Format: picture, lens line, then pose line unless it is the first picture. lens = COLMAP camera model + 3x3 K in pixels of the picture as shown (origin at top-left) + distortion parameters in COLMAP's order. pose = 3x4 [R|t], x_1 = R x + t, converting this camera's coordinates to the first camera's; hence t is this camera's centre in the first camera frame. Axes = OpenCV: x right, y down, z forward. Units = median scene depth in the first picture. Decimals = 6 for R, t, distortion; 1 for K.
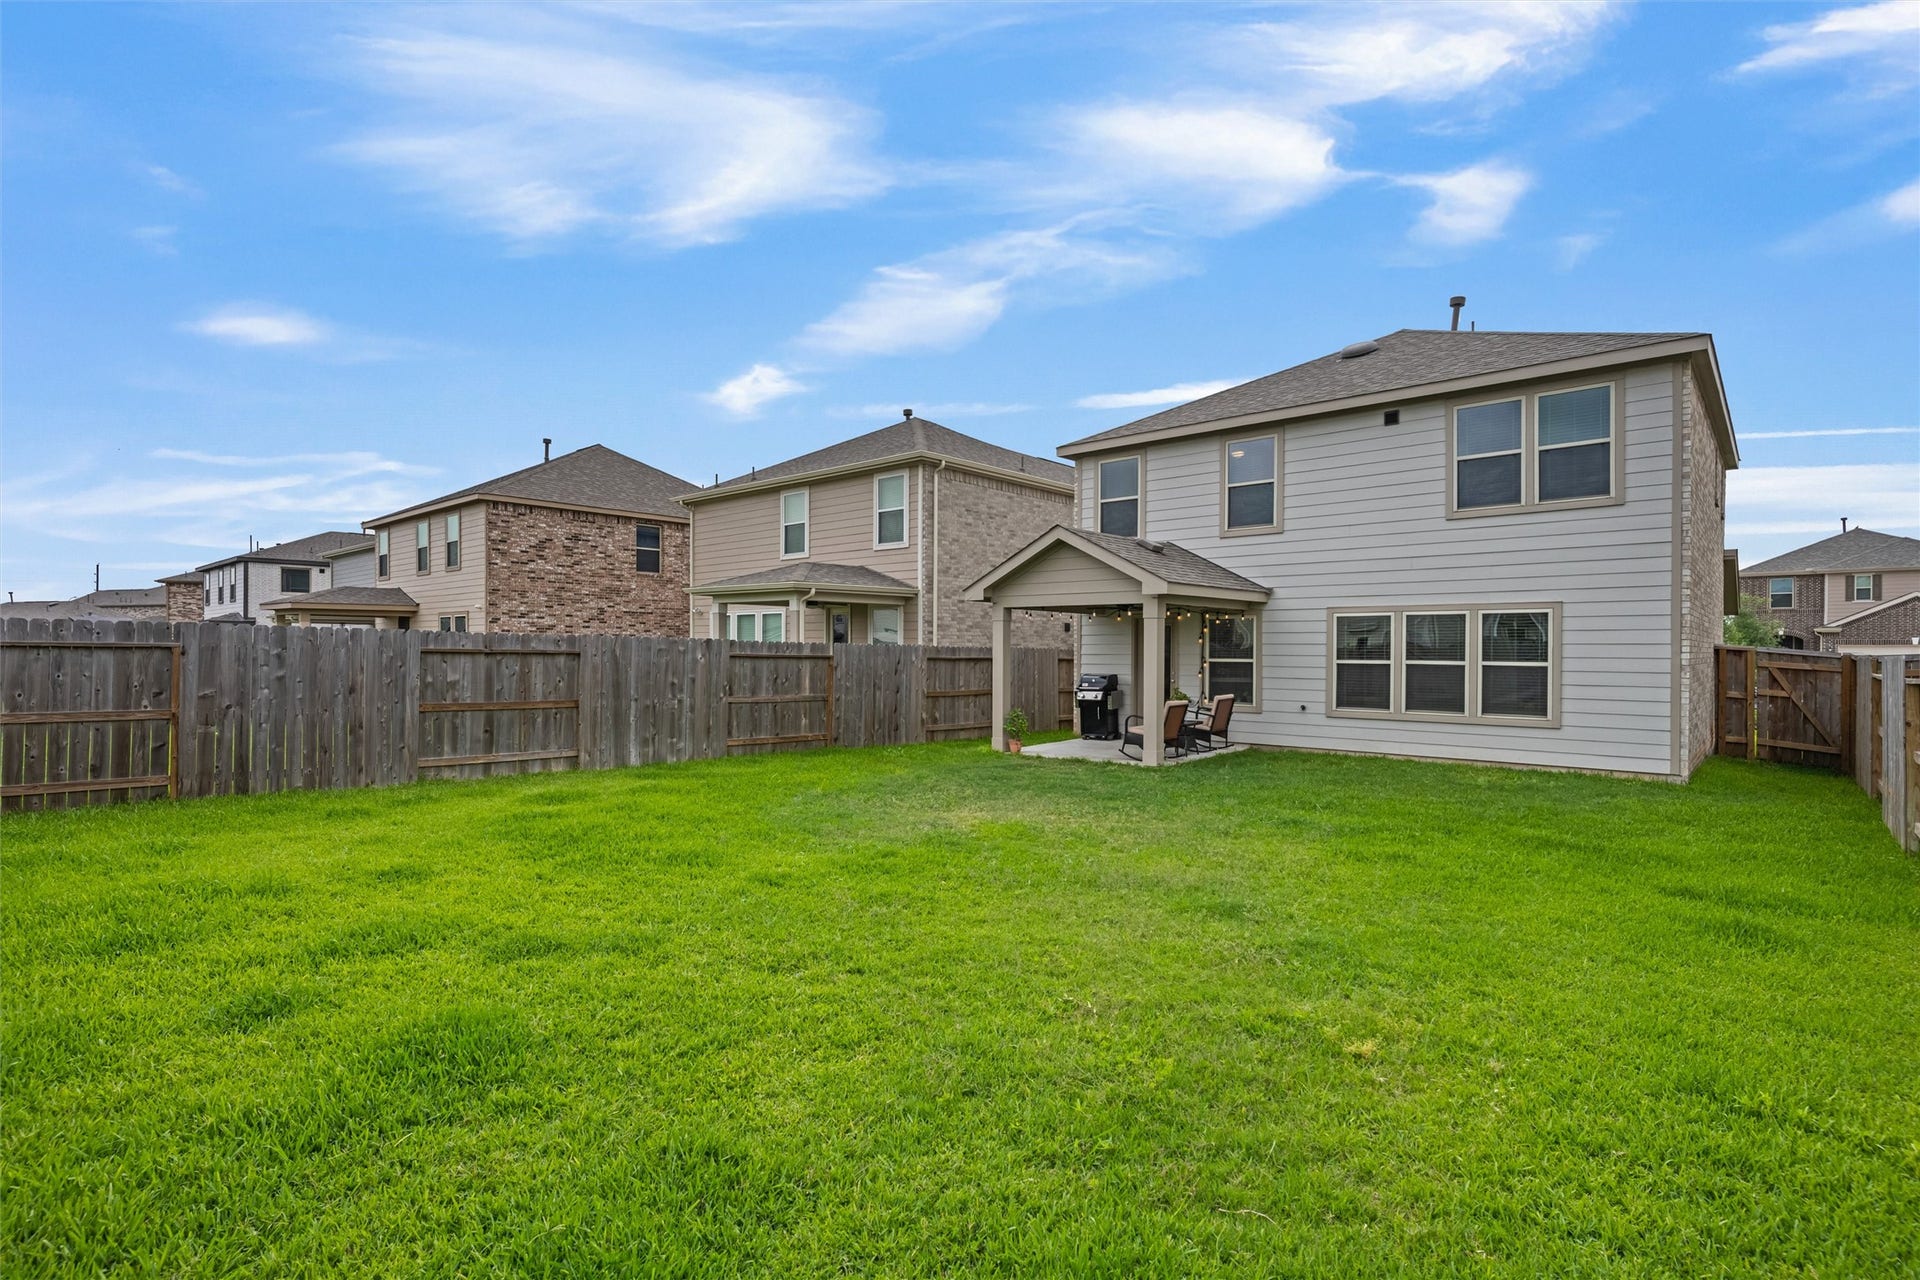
lens RADIAL K [[922.4, 0, 954.4], [0, 922.4, 638.4], [0, 0, 1]] dist [0.000293, 0.000770]
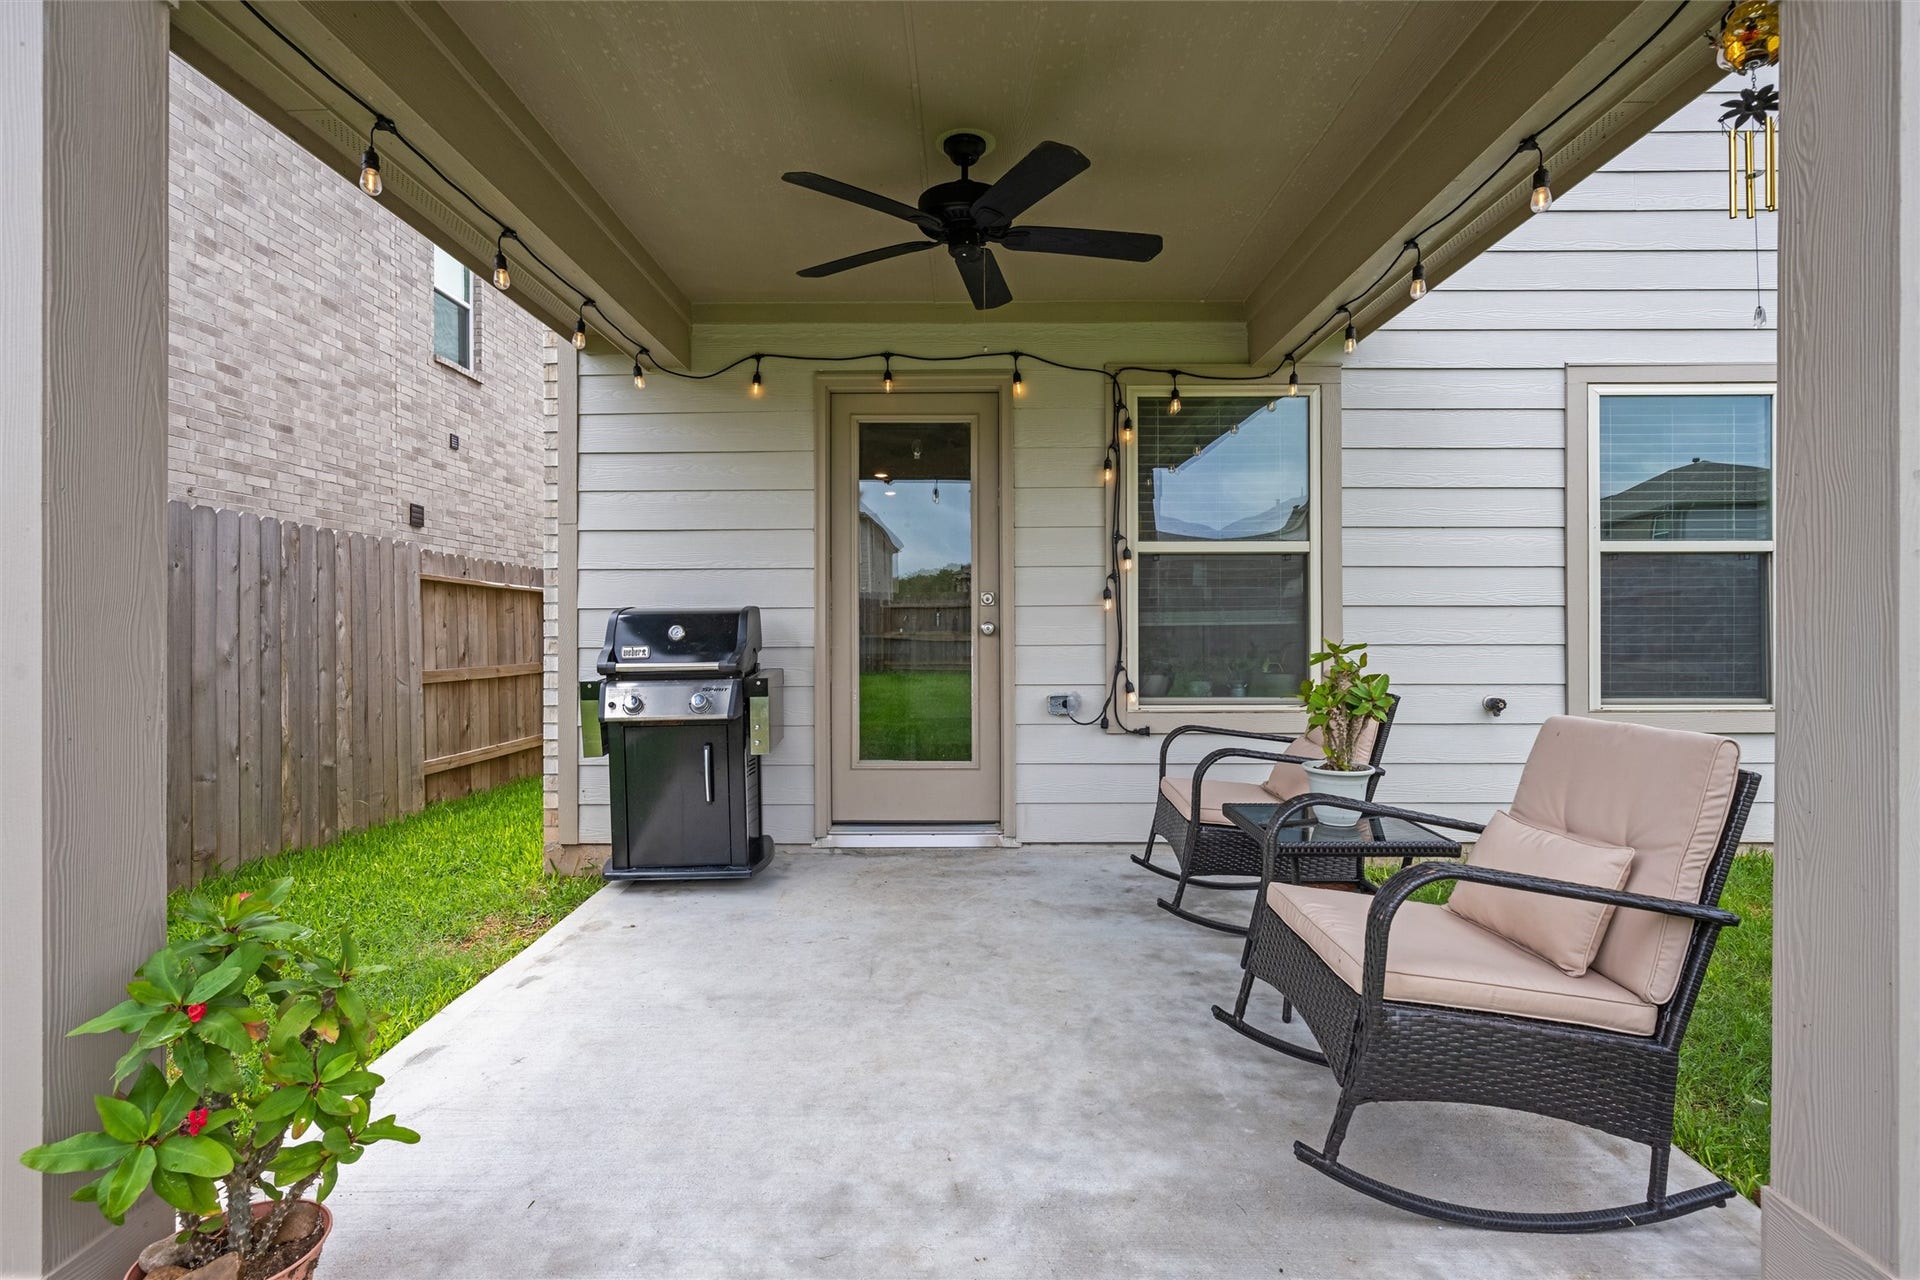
lens RADIAL K [[922.4, 0, 954.4], [0, 922.4, 638.4], [0, 0, 1]] dist [0.000293, 0.000770]
pose [[0.751191, -0.012678, 0.659963, 0.056372], [-0.002414, 0.999756, 0.021953, 0.045500], [-0.660081, -0.018084, 0.750977, 0.849265]]
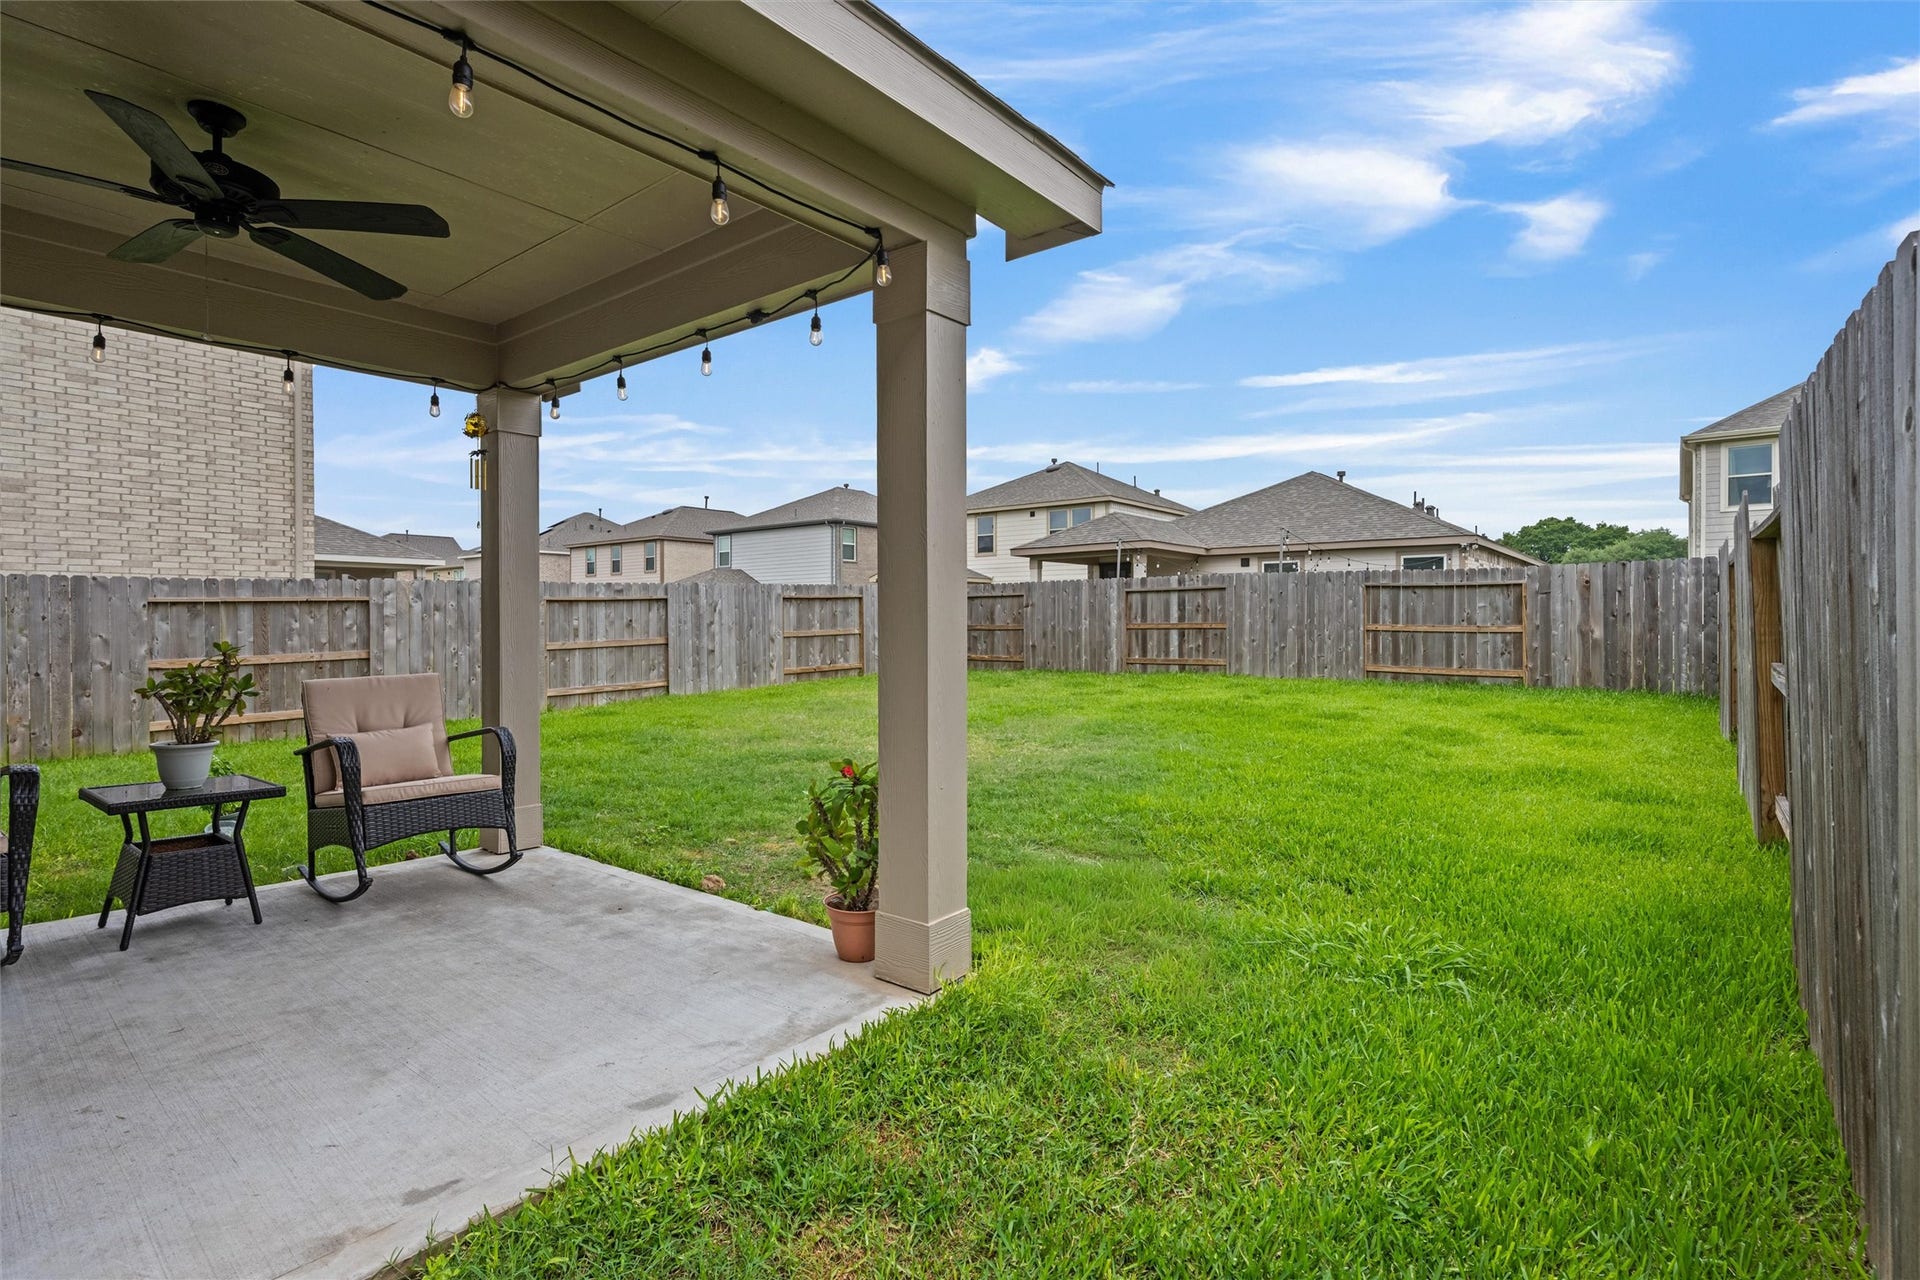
lens RADIAL K [[922.4, 0, 954.4], [0, 922.4, 638.4], [0, 0, 1]] dist [0.000293, 0.000770]
pose [[-0.998399, 0.000746, -0.056562, 0.050499], [0.000265, 0.999964, 0.008505, 0.046399], [0.056567, 0.008477, -0.998363, 1.302028]]
